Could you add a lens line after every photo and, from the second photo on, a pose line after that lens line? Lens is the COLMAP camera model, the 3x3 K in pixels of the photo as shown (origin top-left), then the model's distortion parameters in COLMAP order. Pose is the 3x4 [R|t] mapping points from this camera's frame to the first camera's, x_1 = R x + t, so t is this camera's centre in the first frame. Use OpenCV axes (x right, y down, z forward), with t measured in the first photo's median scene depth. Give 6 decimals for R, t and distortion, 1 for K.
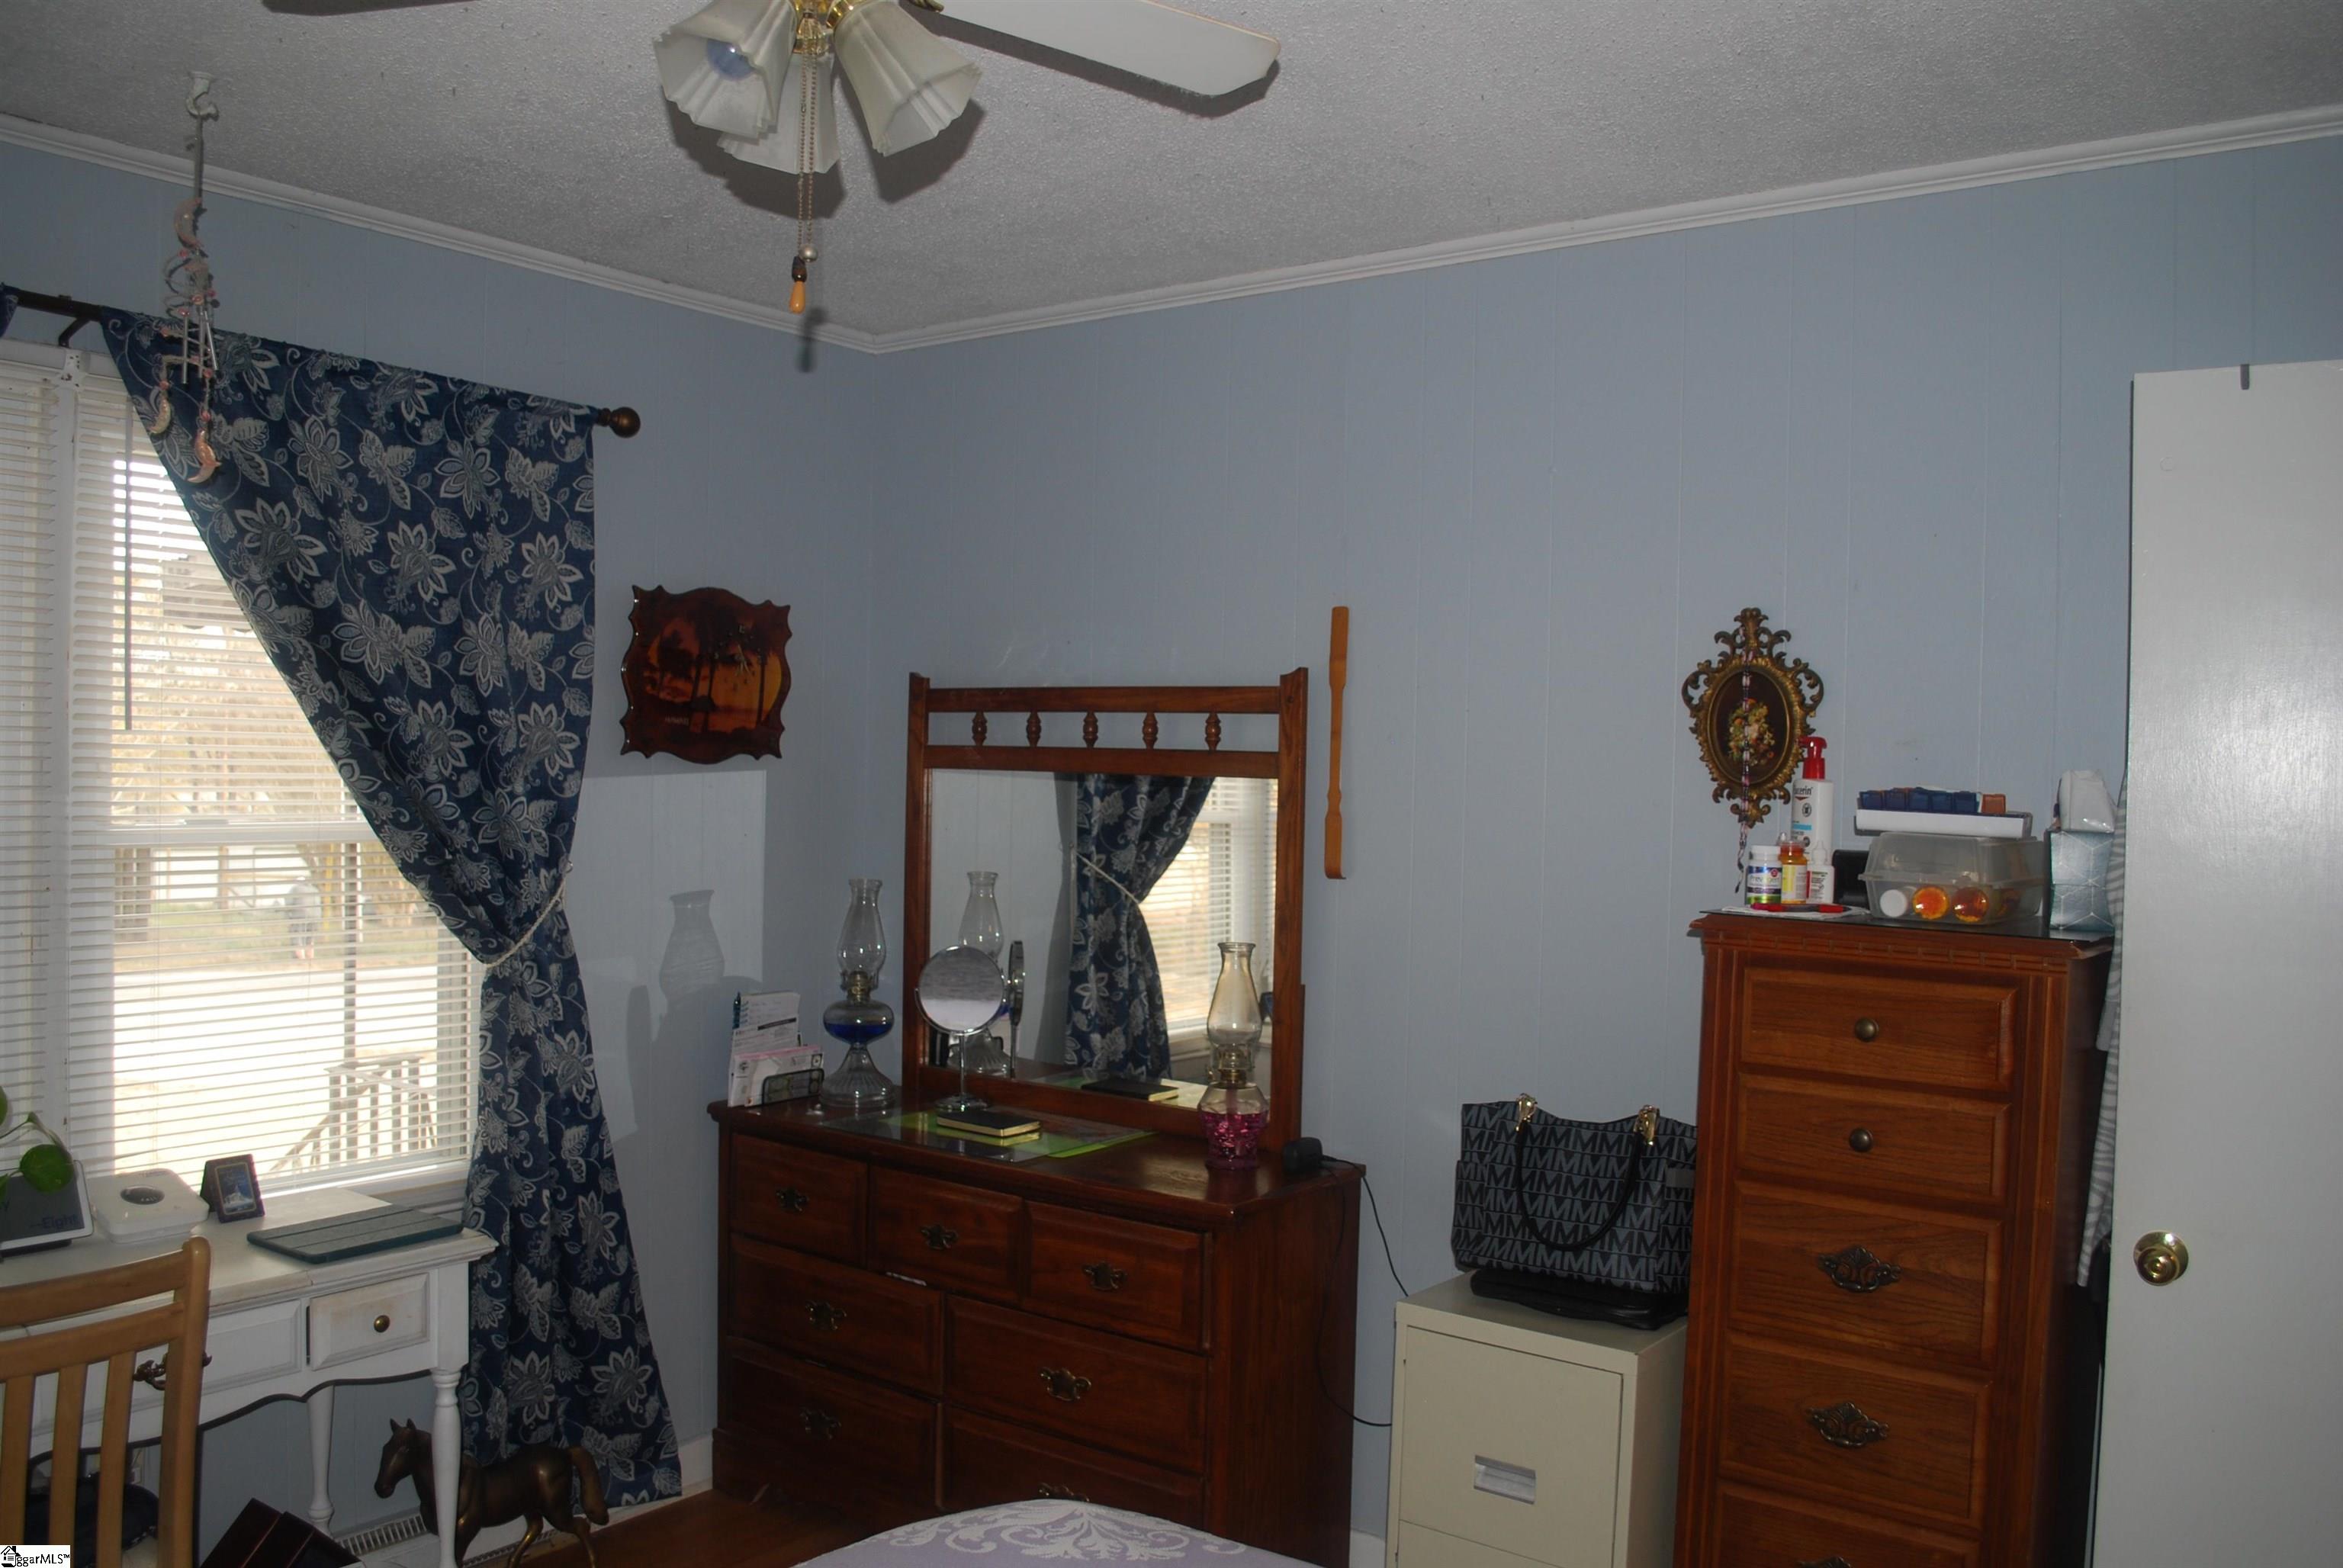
lens RADIAL K [[1848.4, 0, 1167.0], [0, 1848.4, 789.6], [0, 0, 1]] dist [-0.084005, 0.014513]
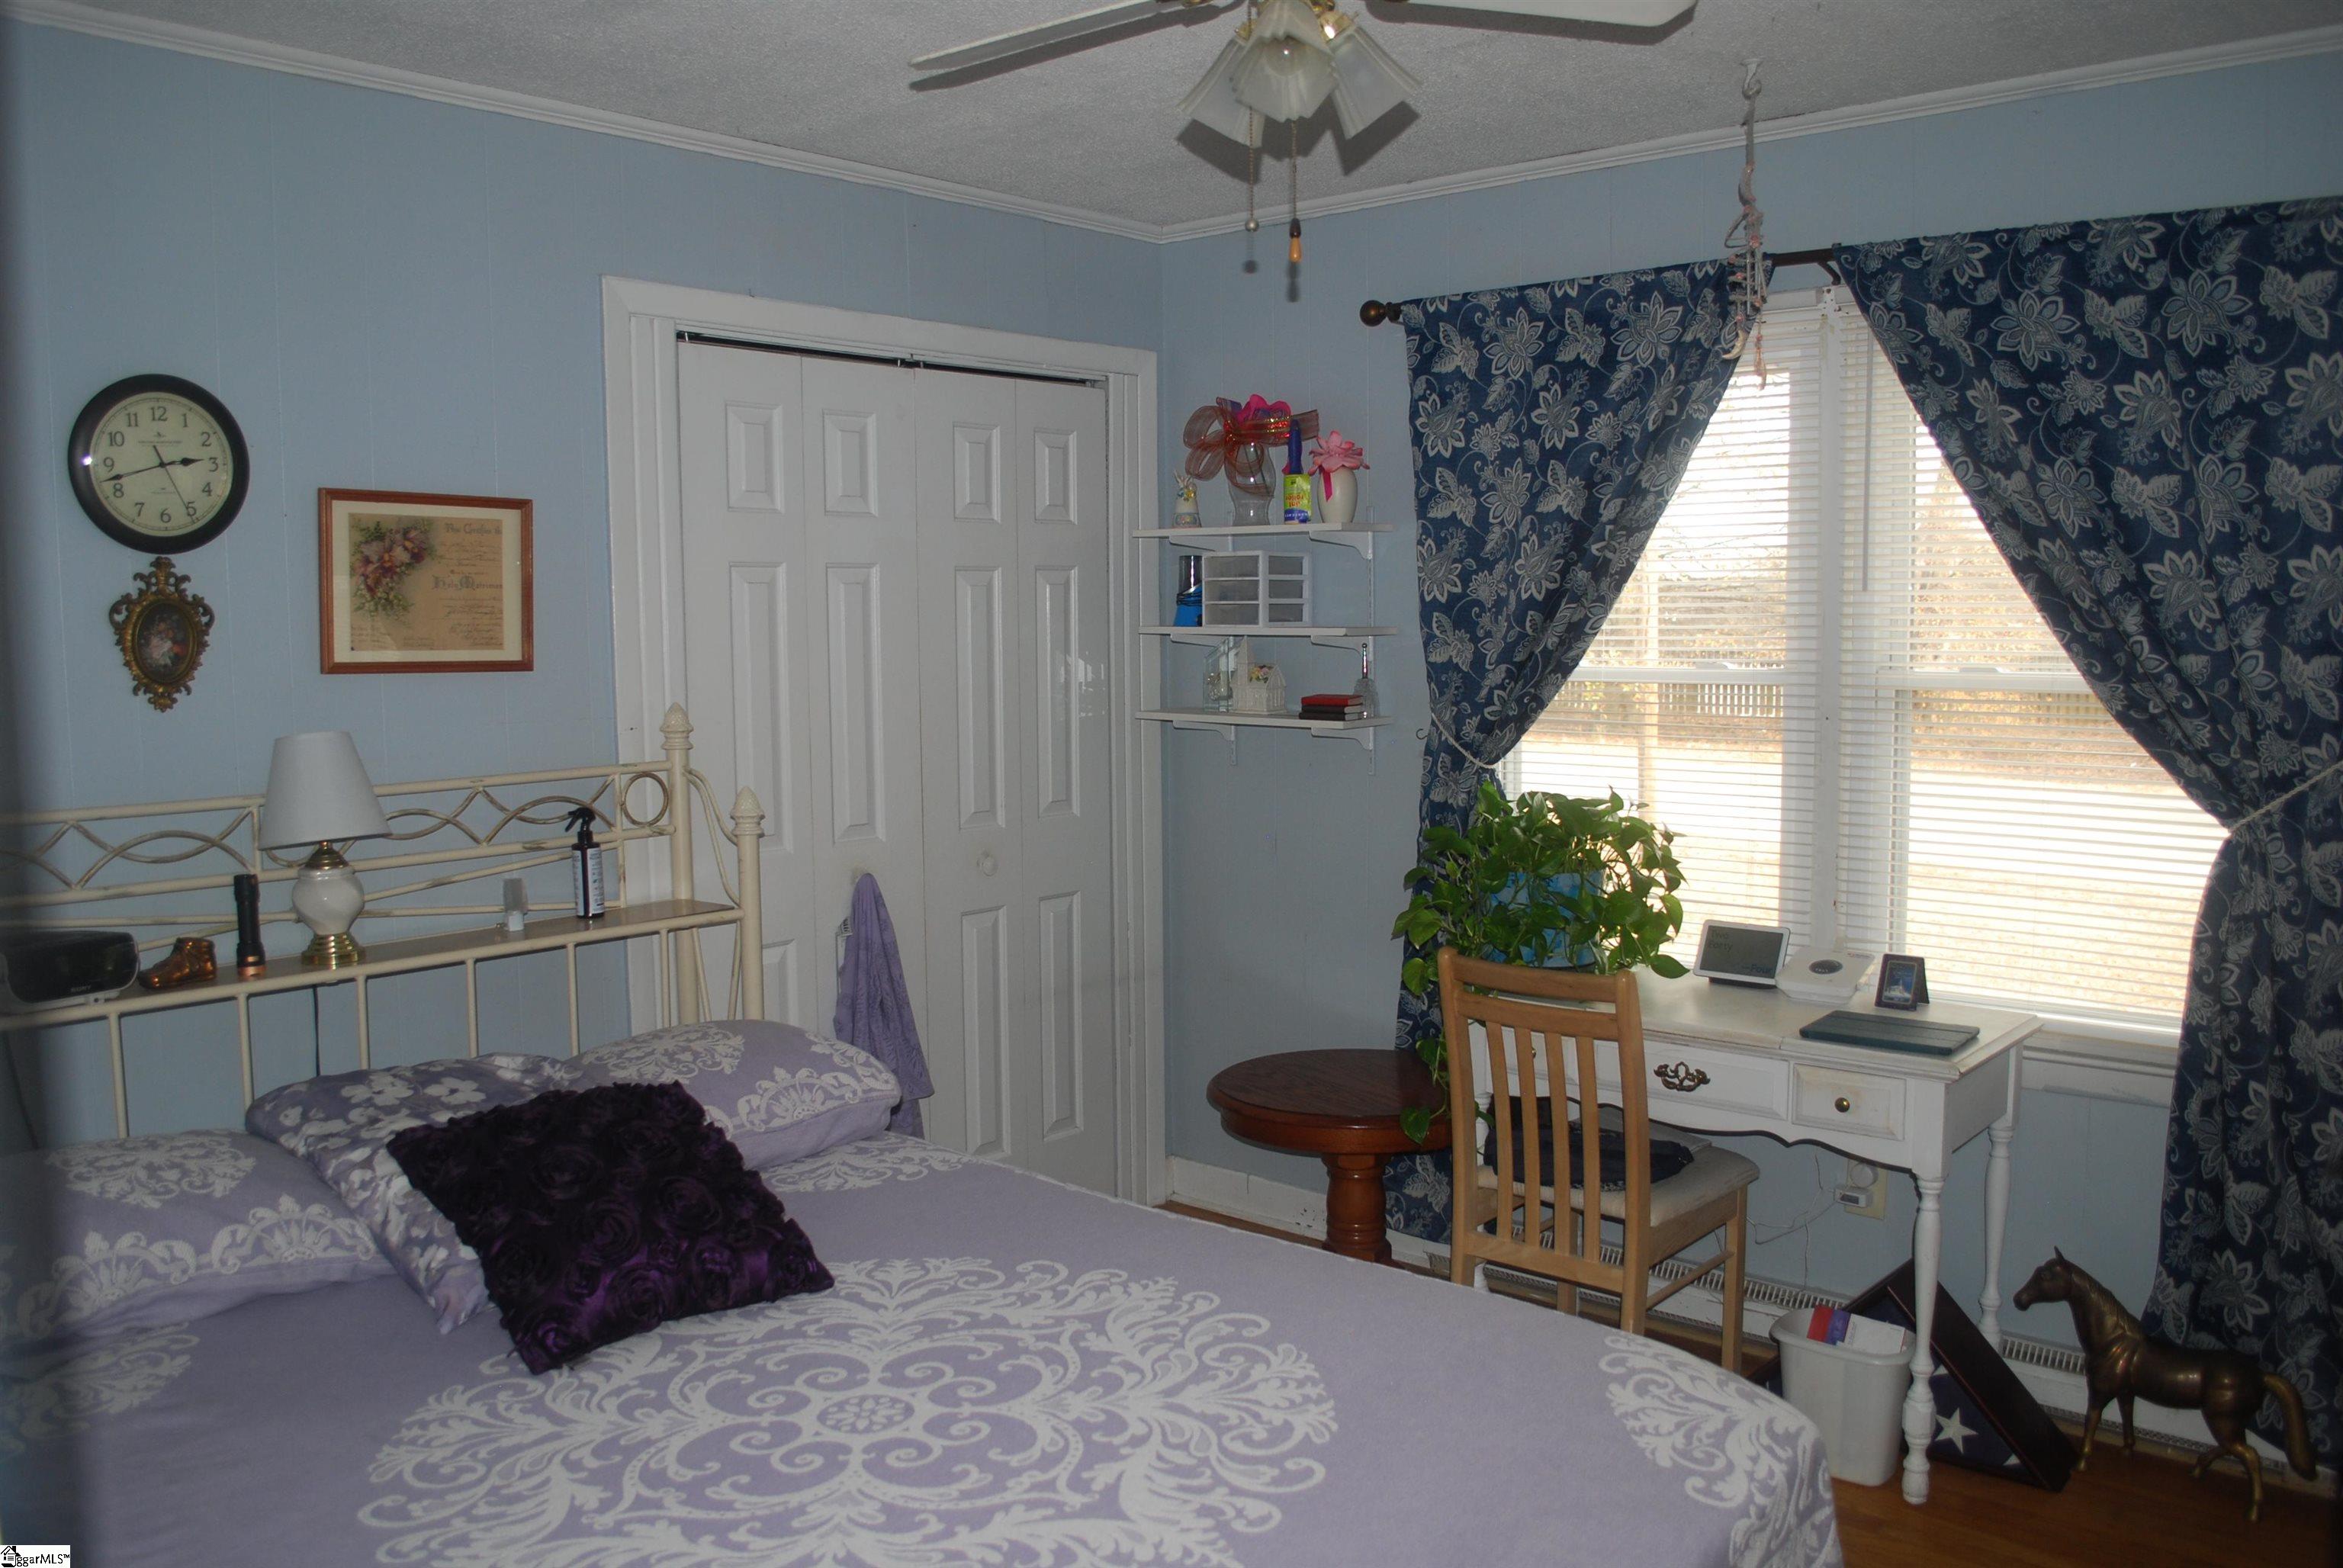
lens RADIAL K [[1848.4, 0, 1167.0], [0, 1848.4, 789.6], [0, 0, 1]] dist [-0.084005, 0.014513]
pose [[-0.077025, 0.075730, -0.994149, 0.612984], [-0.006244, 0.997055, 0.076435, 0.008388], [0.997010, 0.012095, -0.076325, 0.549476]]
